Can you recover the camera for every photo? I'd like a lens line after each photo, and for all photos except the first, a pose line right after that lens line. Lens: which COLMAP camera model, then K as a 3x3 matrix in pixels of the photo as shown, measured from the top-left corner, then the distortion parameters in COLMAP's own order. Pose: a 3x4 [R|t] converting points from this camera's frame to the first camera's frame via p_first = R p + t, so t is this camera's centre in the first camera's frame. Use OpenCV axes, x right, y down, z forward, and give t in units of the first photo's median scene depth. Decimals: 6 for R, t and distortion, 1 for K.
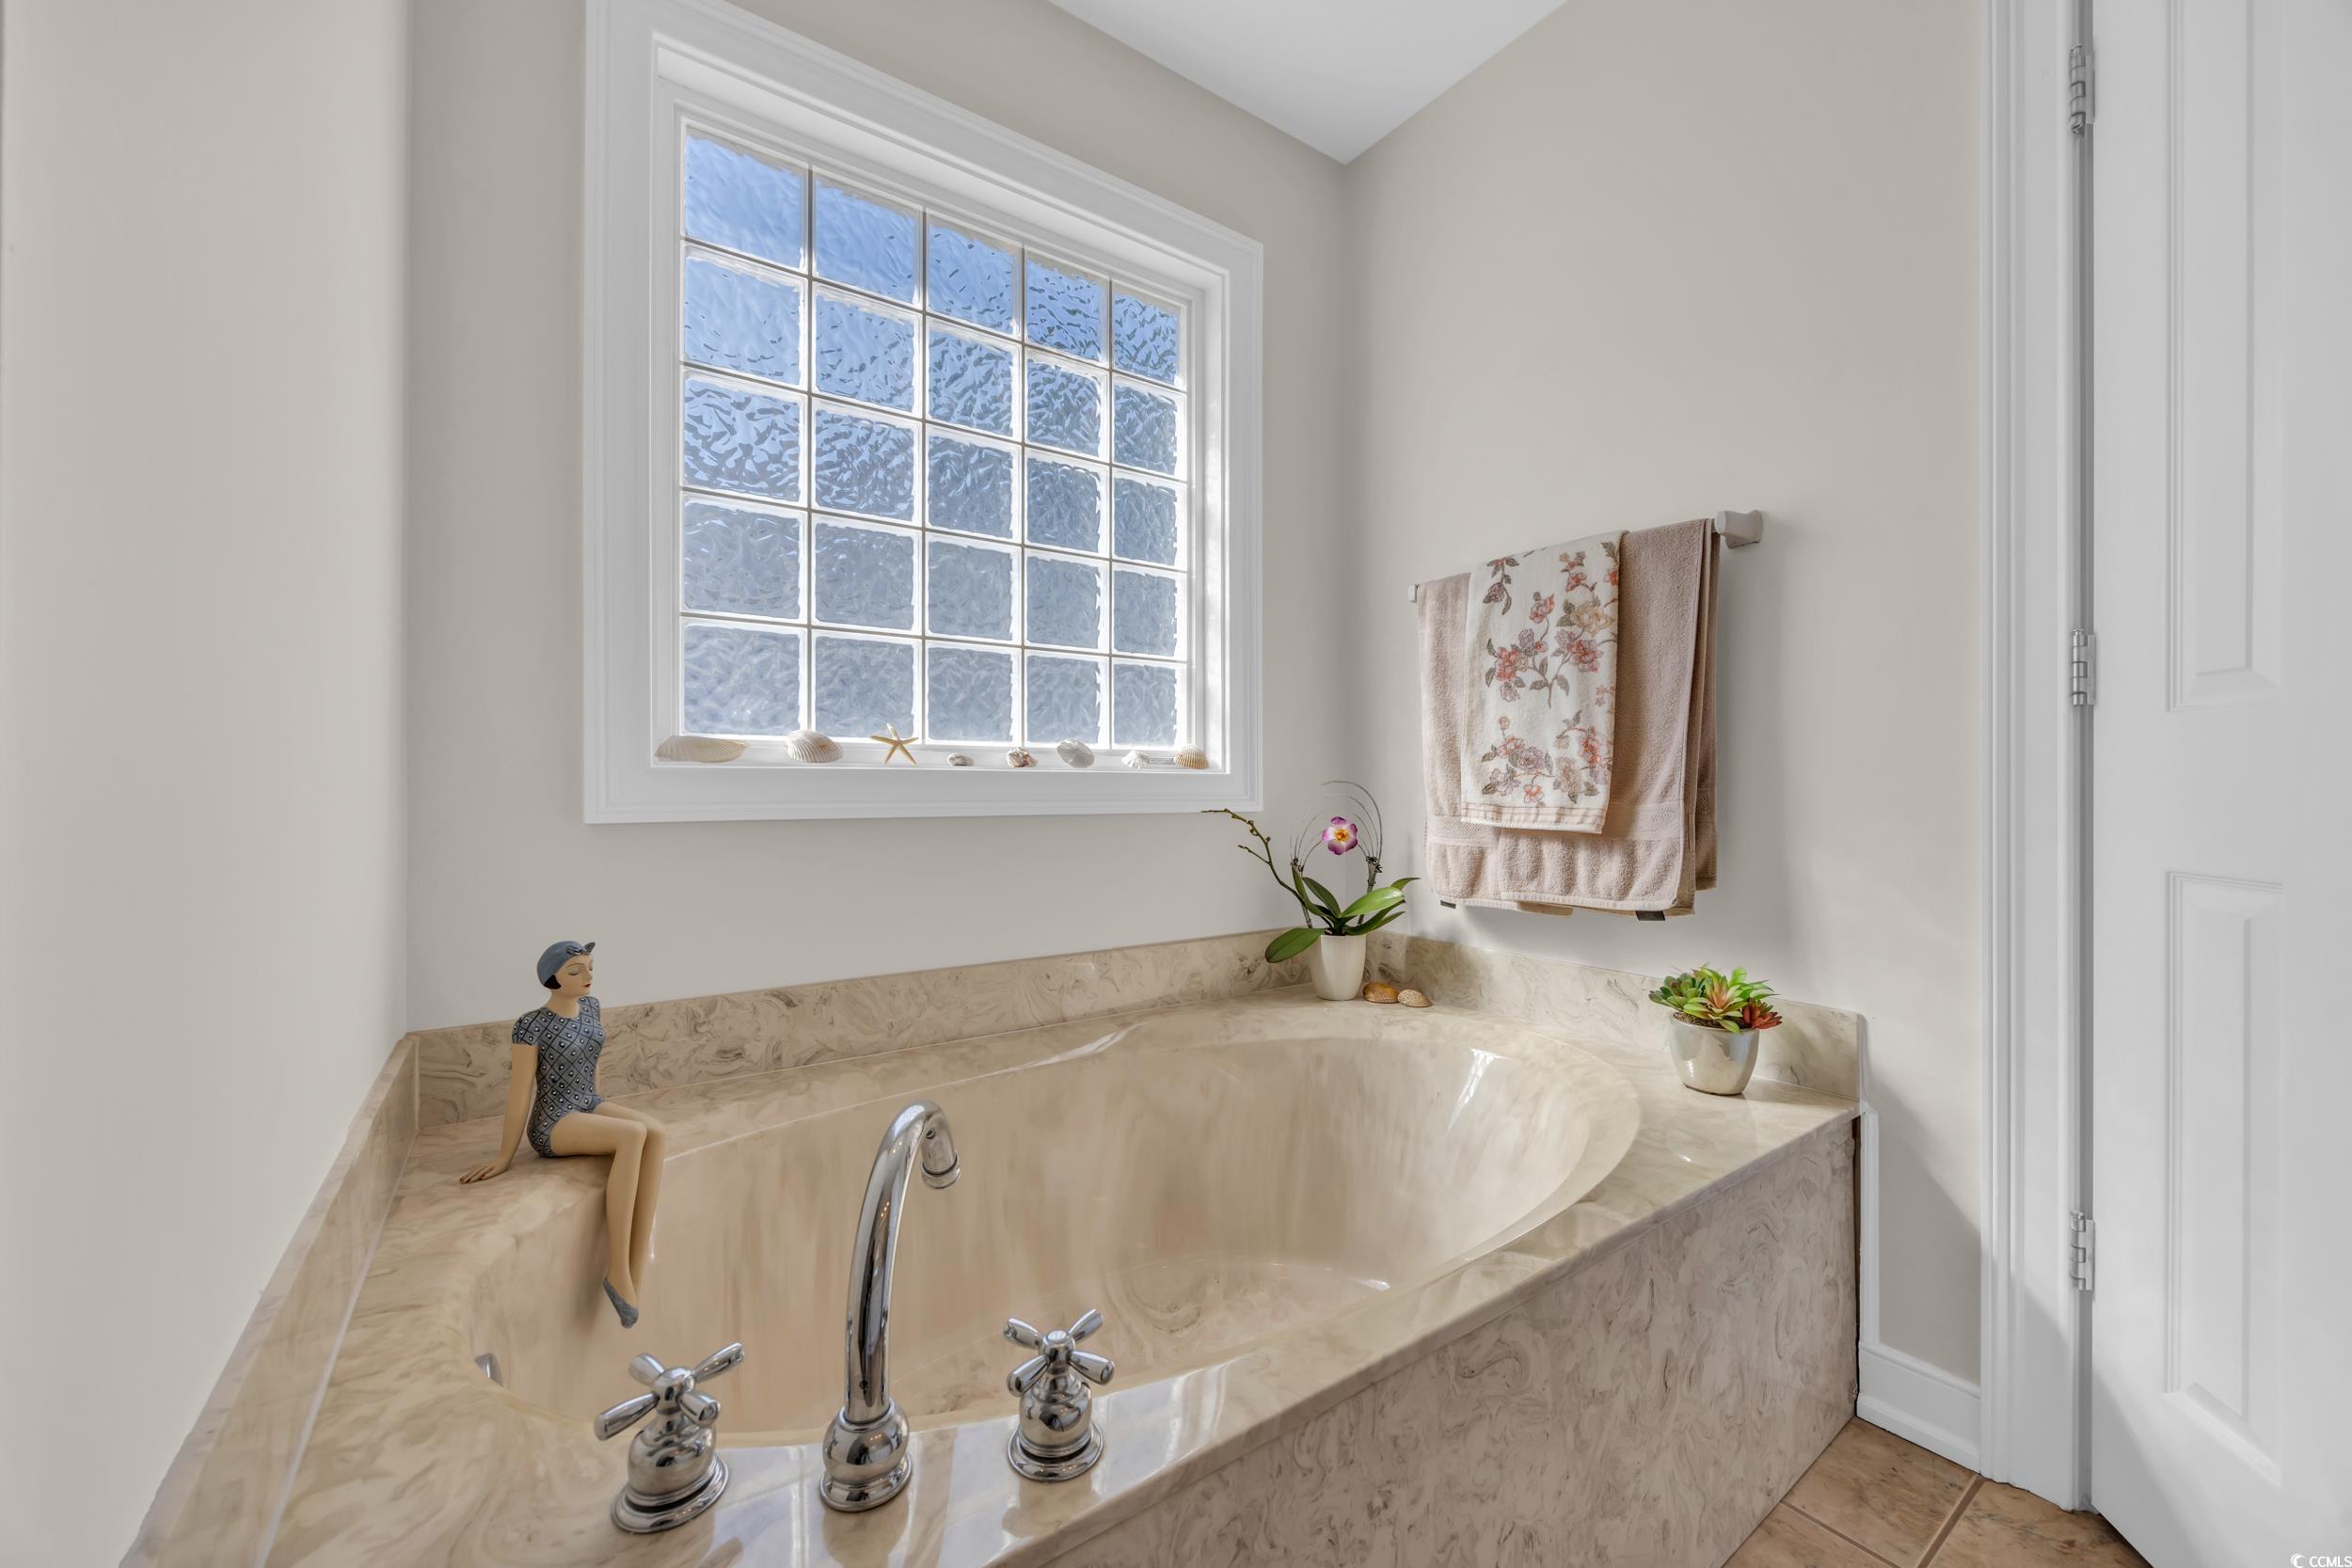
lens RADIAL K [[915.1, 0, 1173.2], [0, 915.1, 788.3], [0, 0, 1]] dist [-0.002085, -0.000067]
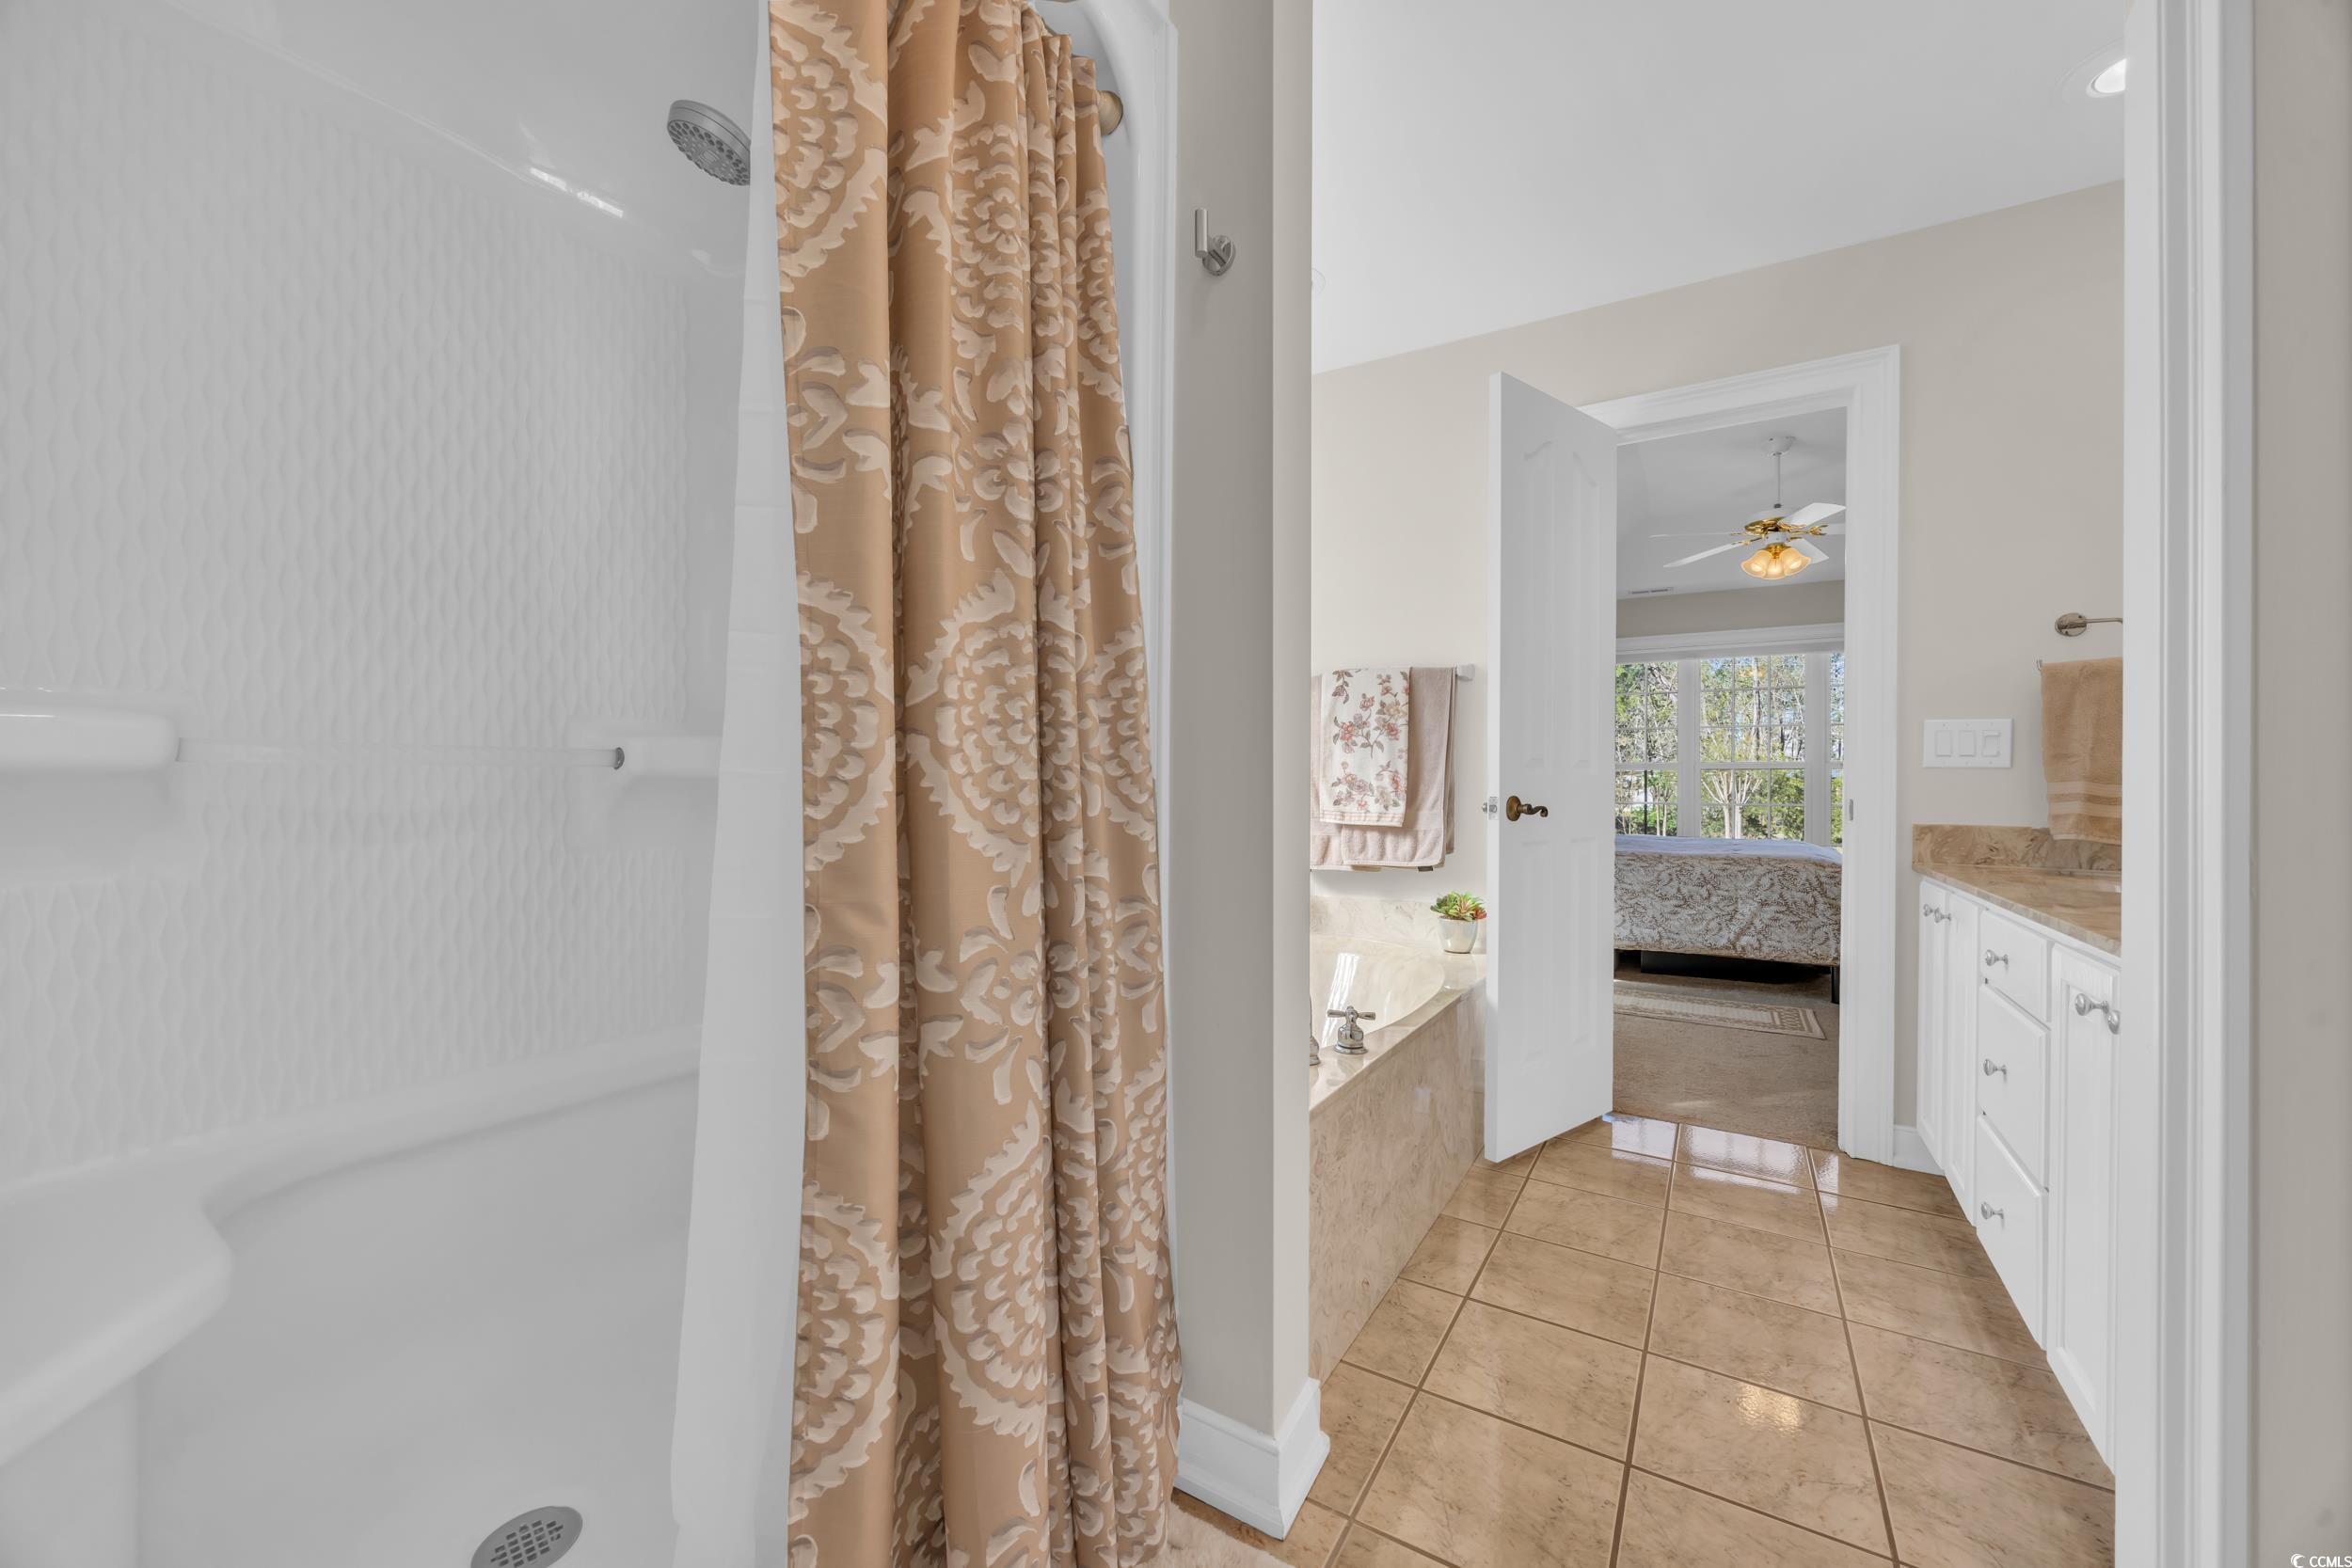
lens RADIAL K [[915.1, 0, 1173.2], [0, 915.1, 788.3], [0, 0, 1]] dist [-0.002085, -0.000067]
pose [[0.919586, 0.005403, 0.392851, -0.681949], [-0.005460, 0.999985, -0.000973, -0.024592], [-0.392850, -0.001250, 0.919602, -0.532189]]
